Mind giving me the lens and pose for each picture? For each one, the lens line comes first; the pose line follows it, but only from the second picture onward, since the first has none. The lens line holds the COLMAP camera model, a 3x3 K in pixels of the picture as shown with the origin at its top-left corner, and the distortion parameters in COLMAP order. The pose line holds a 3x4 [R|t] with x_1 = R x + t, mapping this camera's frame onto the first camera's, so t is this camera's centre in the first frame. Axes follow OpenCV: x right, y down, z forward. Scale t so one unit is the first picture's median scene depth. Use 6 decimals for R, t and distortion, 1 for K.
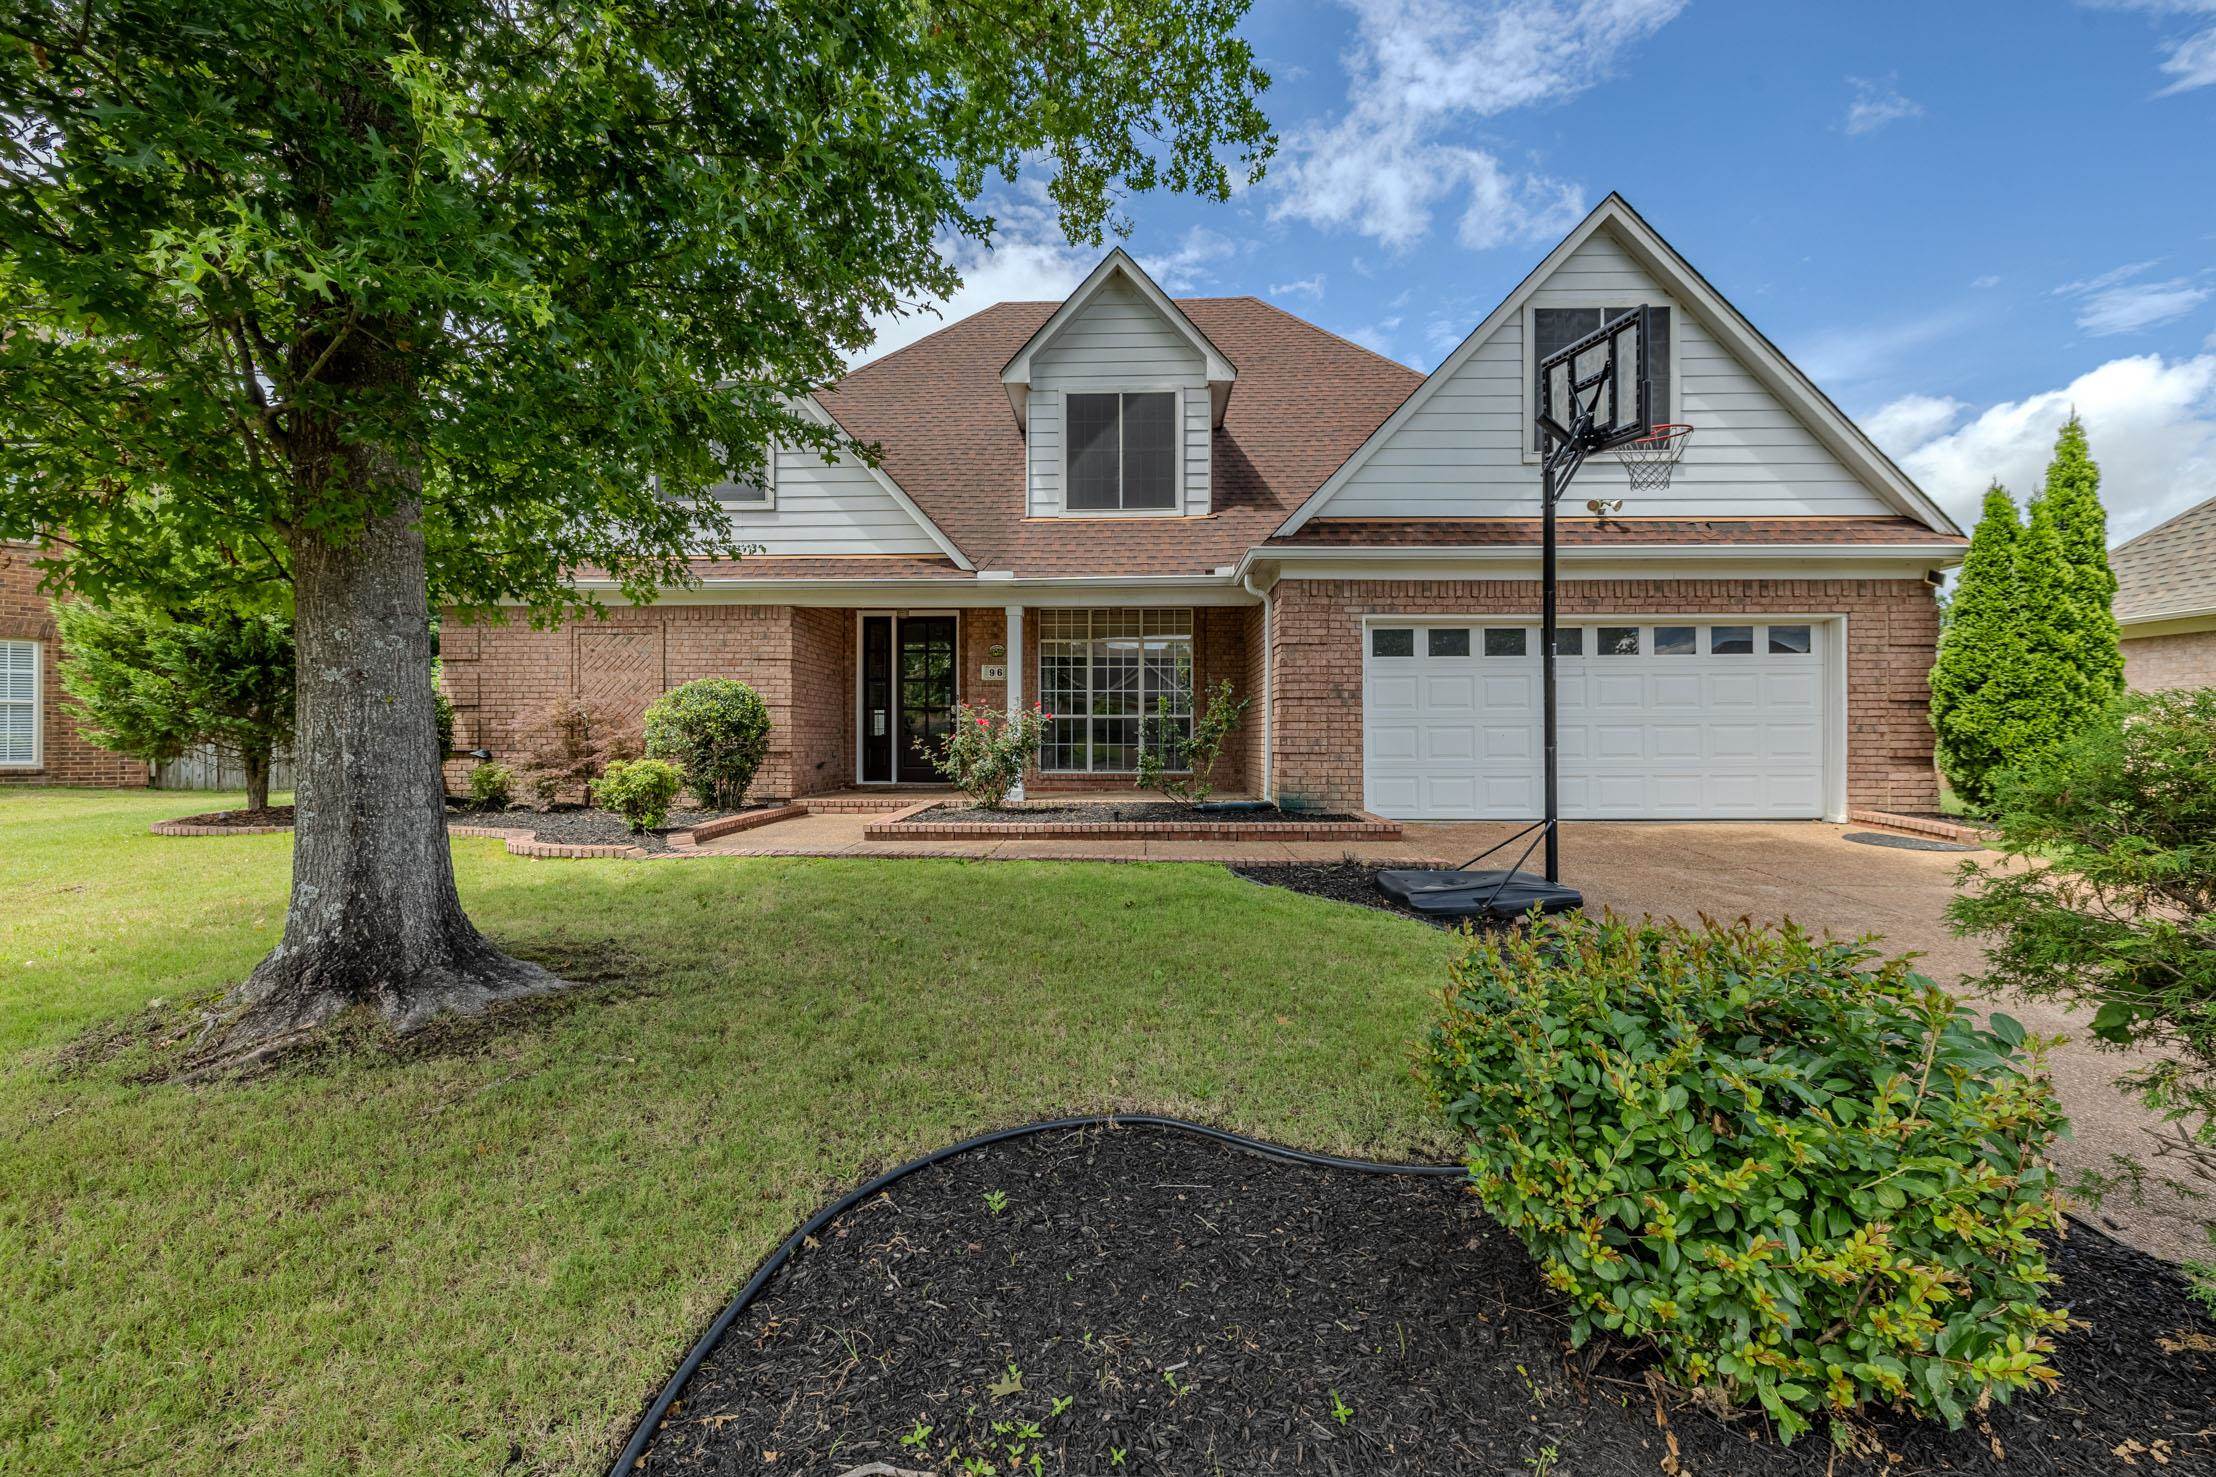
lens RADIAL K [[975.5, 0, 1108.0], [0, 975.5, 738.5], [0, 0, 1]] dist [-0.000835, -0.000040]
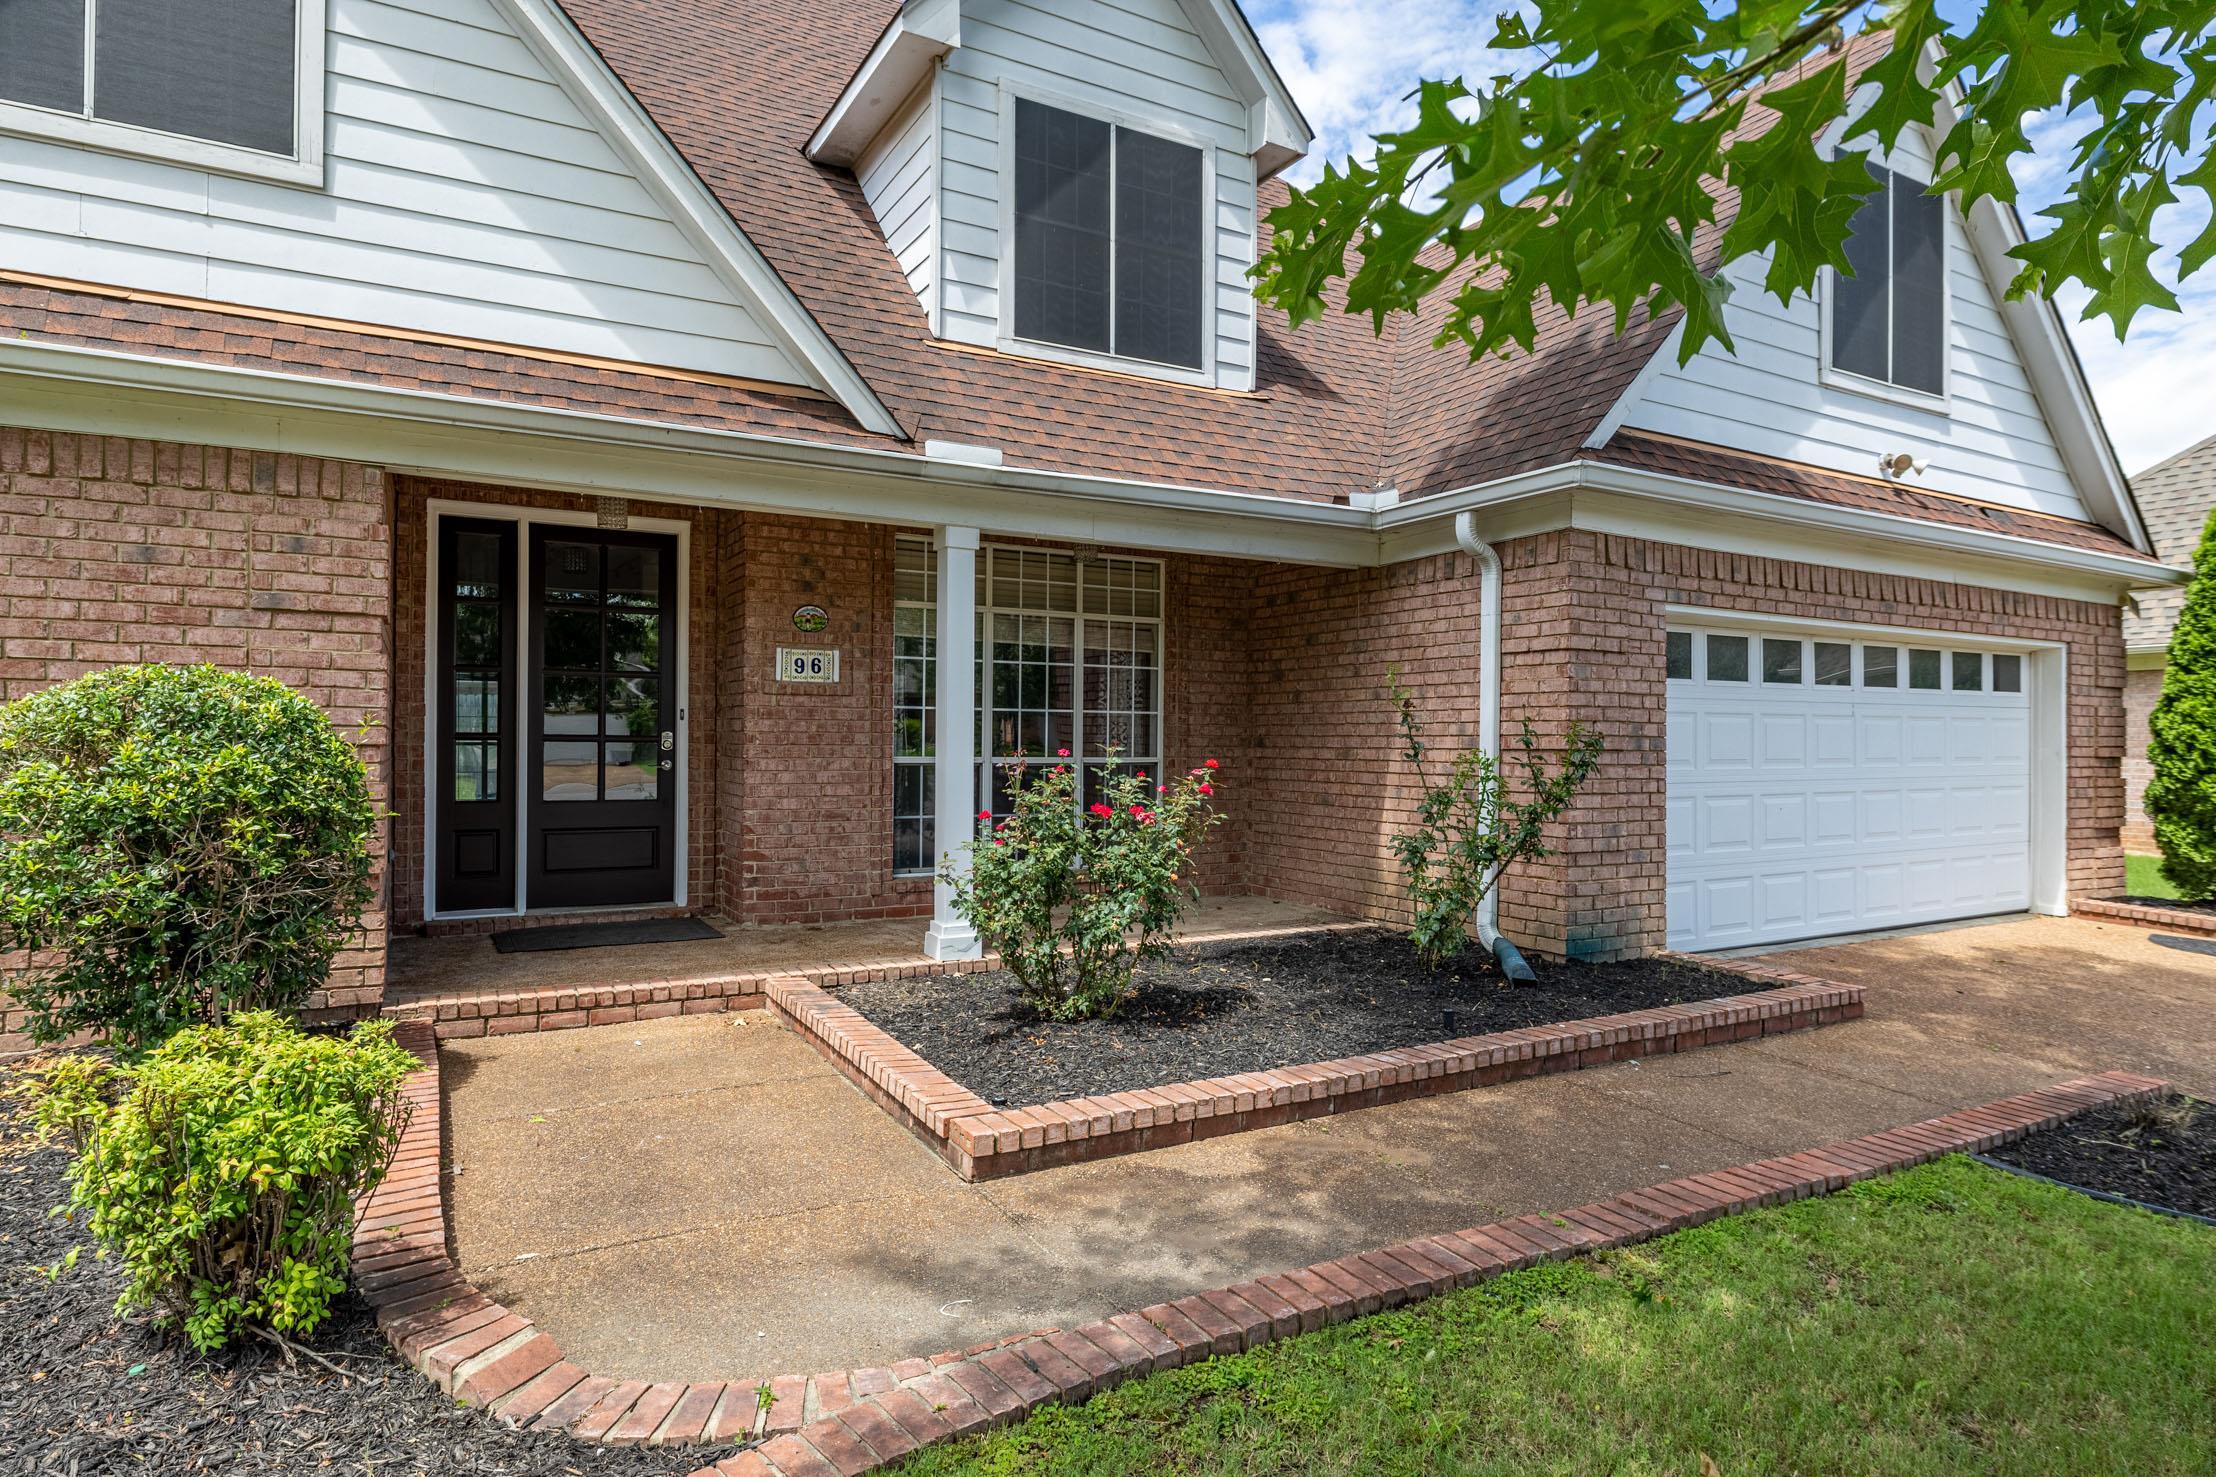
lens RADIAL K [[1249.6, 0, 1108.0], [0, 1249.6, 738.5], [0, 0, 1]] dist [-0.002447, -0.000892]
pose [[0.848131, 0.007196, 0.529737, -0.348660], [-0.010416, 0.999941, 0.003093, -0.041202], [-0.529683, -0.008141, 0.848156, 0.479624]]
